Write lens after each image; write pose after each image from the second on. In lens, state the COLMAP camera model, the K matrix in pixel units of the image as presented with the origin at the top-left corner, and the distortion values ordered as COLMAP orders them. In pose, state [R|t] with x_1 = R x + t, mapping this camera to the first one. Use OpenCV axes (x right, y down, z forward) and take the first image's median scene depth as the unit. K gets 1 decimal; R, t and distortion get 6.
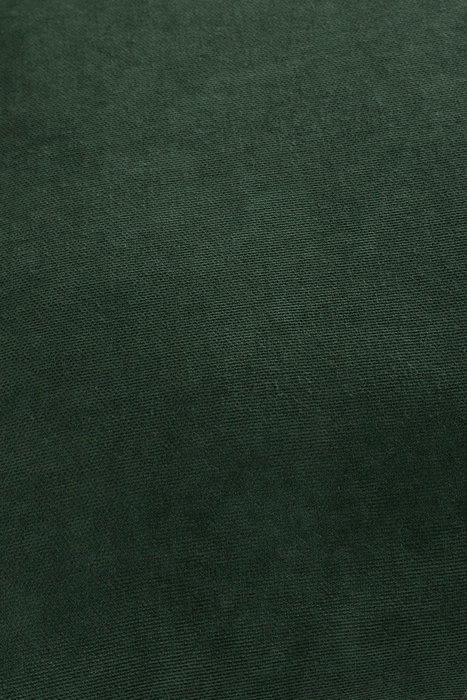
lens RADIAL K [[1740.5, 0, 233.7], [0, 1740.5, 350.0], [0, 0, 1]] dist [-0.013350, -0.540239]
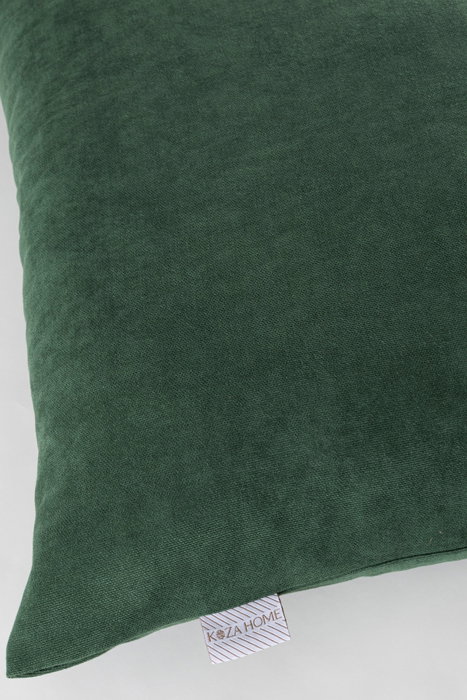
lens RADIAL K [[1740.5, 0, 233.7], [0, 1740.5, 350.0], [0, 0, 1]] dist [-0.013350, -0.540239]
pose [[0.997063, -0.075040, -0.015321, -0.012925], [0.075925, 0.994720, 0.069052, -0.107654], [0.010059, -0.070012, 0.997495, -0.623911]]
